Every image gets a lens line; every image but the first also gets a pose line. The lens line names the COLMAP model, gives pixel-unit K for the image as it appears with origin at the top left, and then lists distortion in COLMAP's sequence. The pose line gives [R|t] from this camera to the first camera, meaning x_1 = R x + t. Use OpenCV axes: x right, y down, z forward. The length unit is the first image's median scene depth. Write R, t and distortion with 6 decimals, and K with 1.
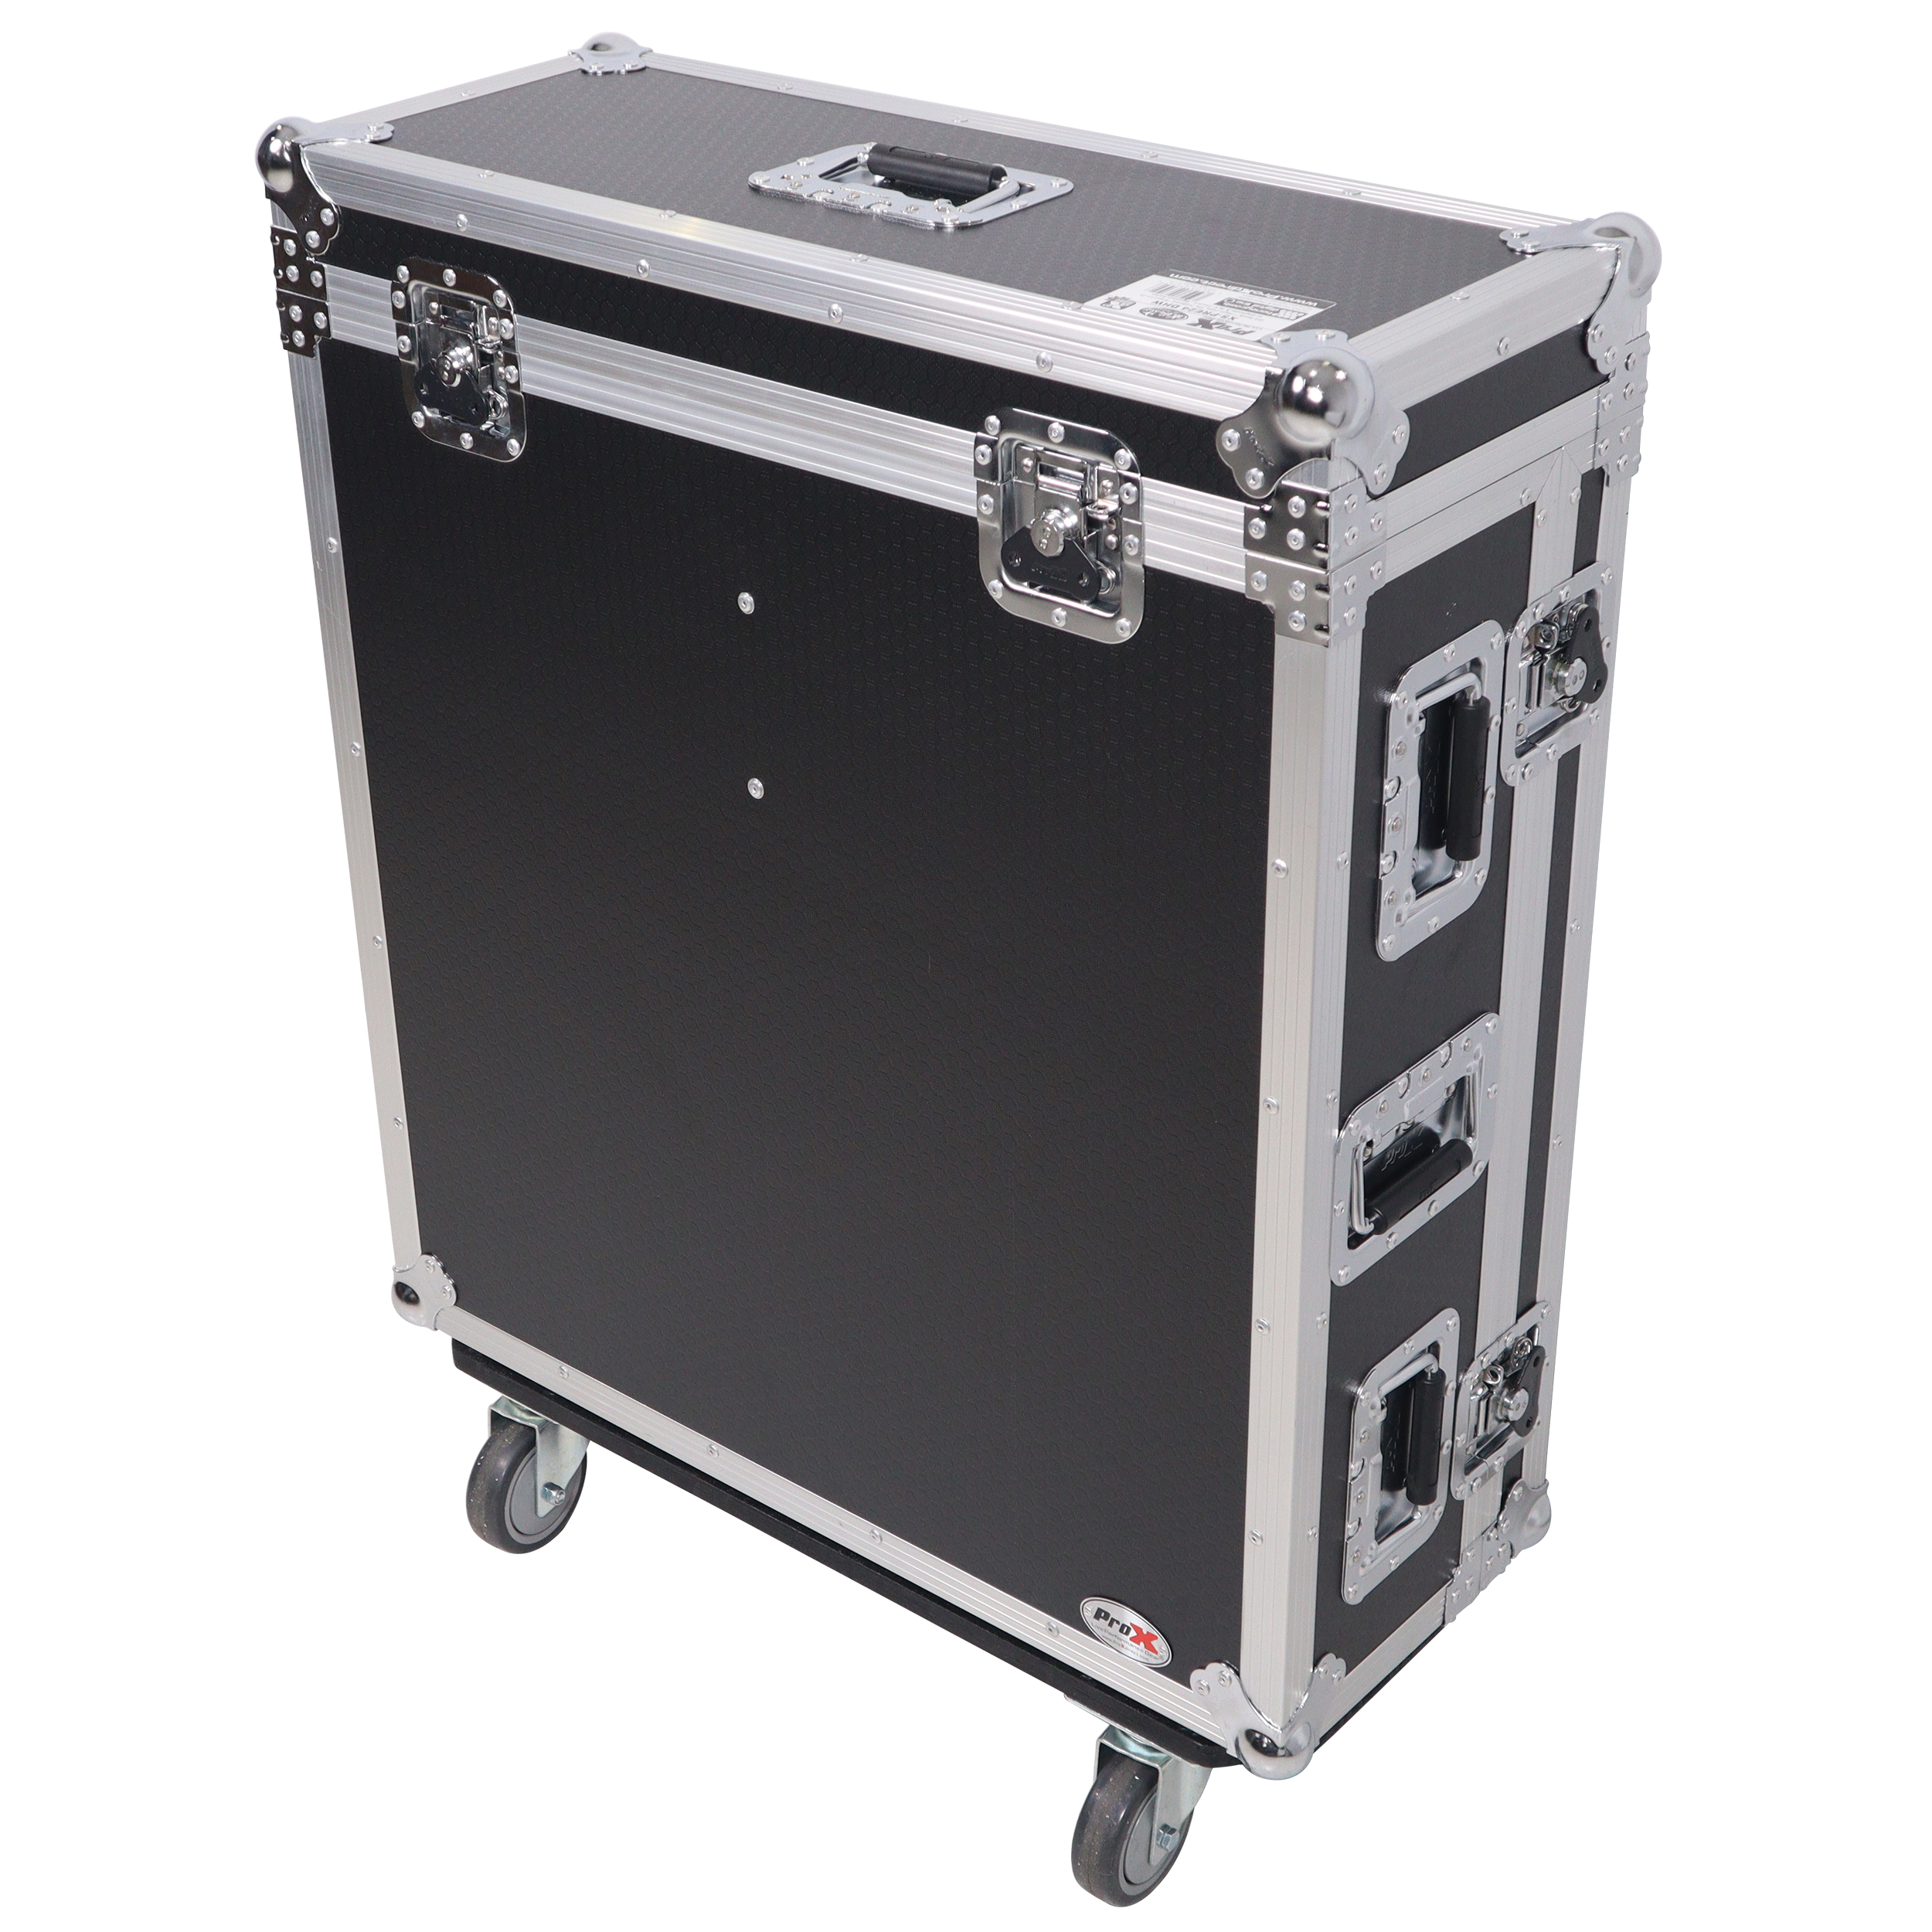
lens RADIAL K [[3301.9, 0, 966.0], [0, 3301.9, 966.0], [0, 0, 1]] dist [-0.011452, 0.133705]
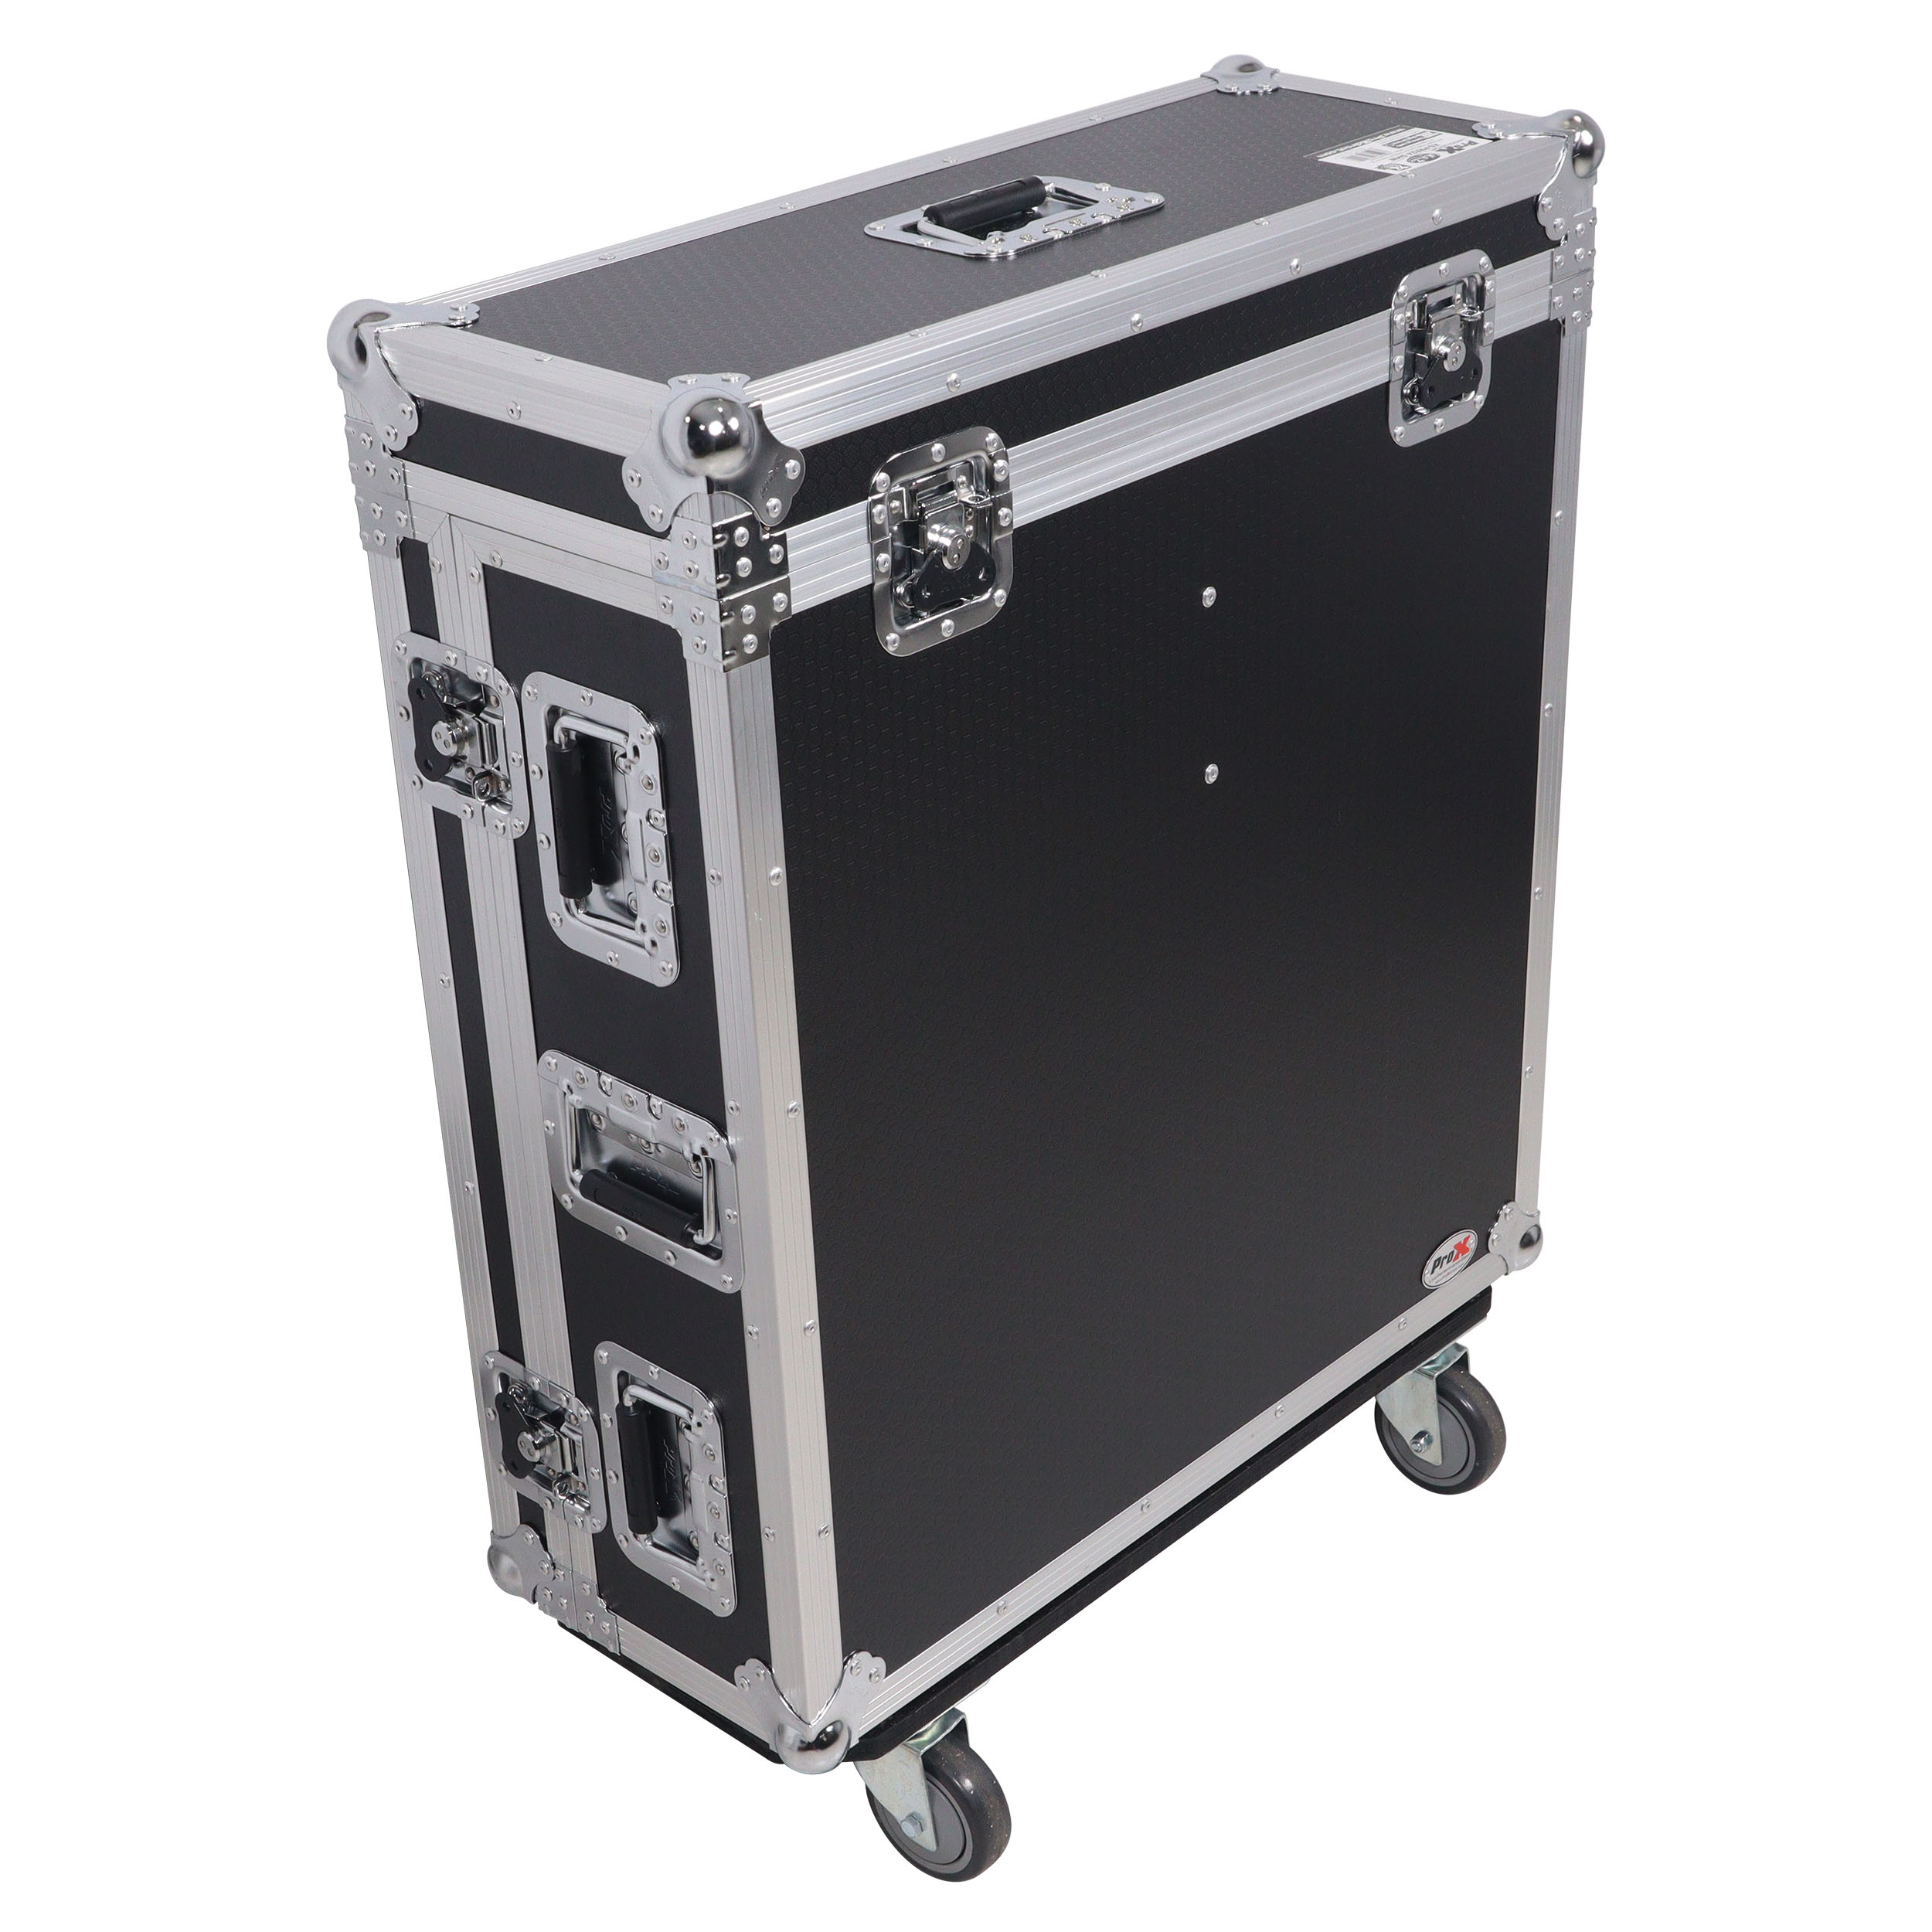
lens RADIAL K [[3123.3, 0, 966.0], [0, 3123.3, 966.0], [0, 0, 1]] dist [0.000299, -0.043321]
pose [[0.072224, -0.438050, 0.896045, -1.001553], [0.514813, 0.785837, 0.342677, -0.393265], [-0.854255, 0.436546, 0.282270, 0.823248]]
